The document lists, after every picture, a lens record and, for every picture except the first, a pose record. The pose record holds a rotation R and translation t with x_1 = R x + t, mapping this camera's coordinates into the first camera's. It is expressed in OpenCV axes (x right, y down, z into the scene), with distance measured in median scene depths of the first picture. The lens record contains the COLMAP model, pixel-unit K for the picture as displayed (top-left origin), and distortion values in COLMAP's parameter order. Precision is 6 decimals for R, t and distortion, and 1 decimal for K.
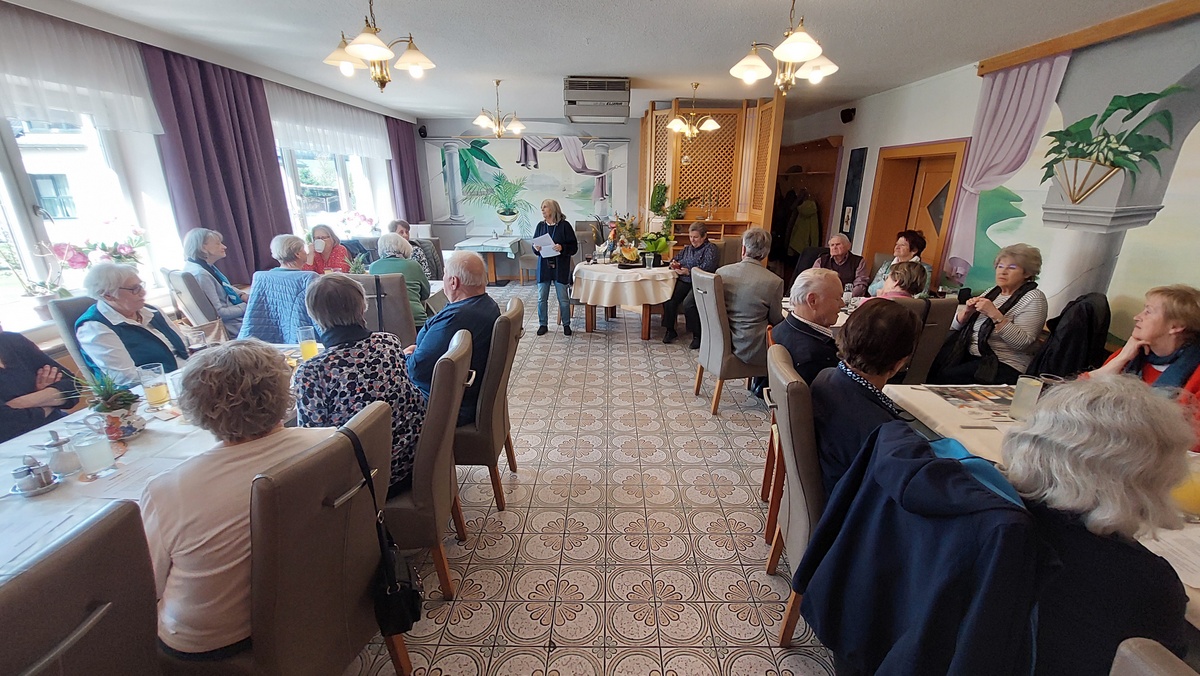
lens RADIAL K [[472.4, 0, 610.0], [0, 472.4, 343.0], [0, 0, 1]] dist [-0.030660, 0.003722]
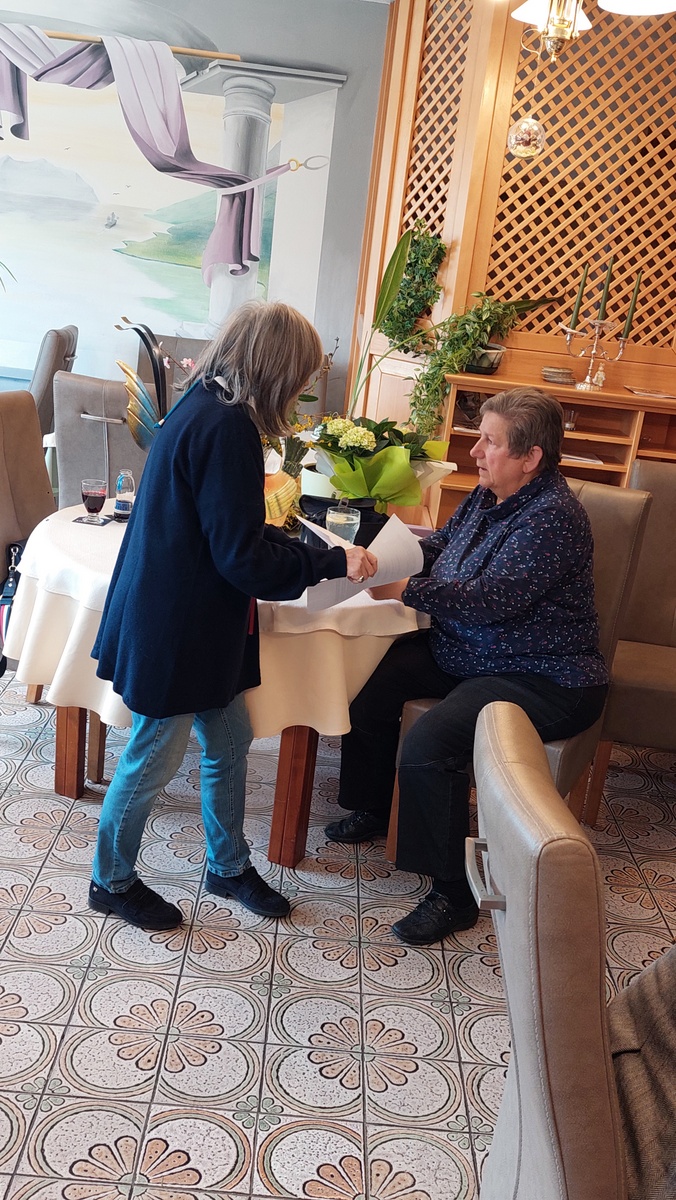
lens RADIAL K [[1139.2, 0, 337.6], [0, 1139.2, 623.0], [0, 0, 1]] dist [0.156448, -0.400918]
pose [[0.994007, 0.104139, 0.033231, 0.117859], [-0.103855, 0.994541, -0.010161, -0.209455], [-0.034108, 0.006649, 0.999396, 0.687394]]
